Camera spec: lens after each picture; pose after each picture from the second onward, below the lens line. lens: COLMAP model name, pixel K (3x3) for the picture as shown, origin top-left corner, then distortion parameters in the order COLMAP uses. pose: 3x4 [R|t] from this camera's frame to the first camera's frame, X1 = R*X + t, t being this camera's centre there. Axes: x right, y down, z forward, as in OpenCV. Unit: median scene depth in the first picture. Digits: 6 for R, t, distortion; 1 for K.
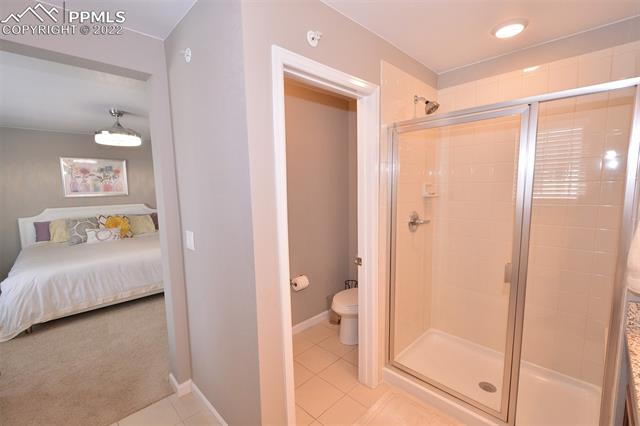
lens RADIAL K [[283.2, 0, 318.1], [0, 283.2, 215.1], [0, 0, 1]] dist [0.002288, -0.003768]
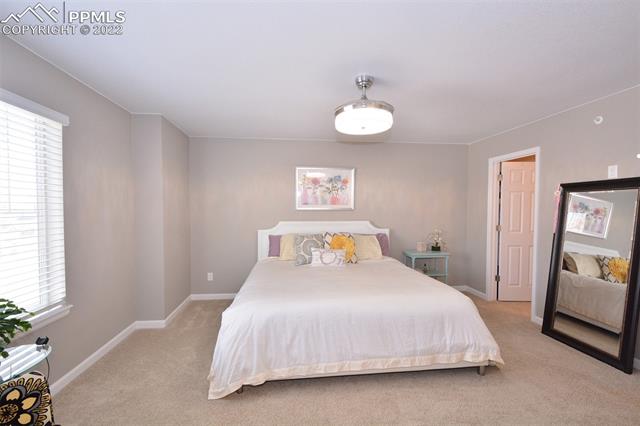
lens RADIAL K [[283.2, 0, 318.6], [0, 283.2, 215.7], [0, 0, 1]] dist [0.002288, -0.003768]
pose [[0.791308, 0.033266, -0.610512, -0.301044], [-0.081312, 0.995375, -0.051156, -0.003532], [0.605986, 0.090122, 0.790354, 0.349046]]
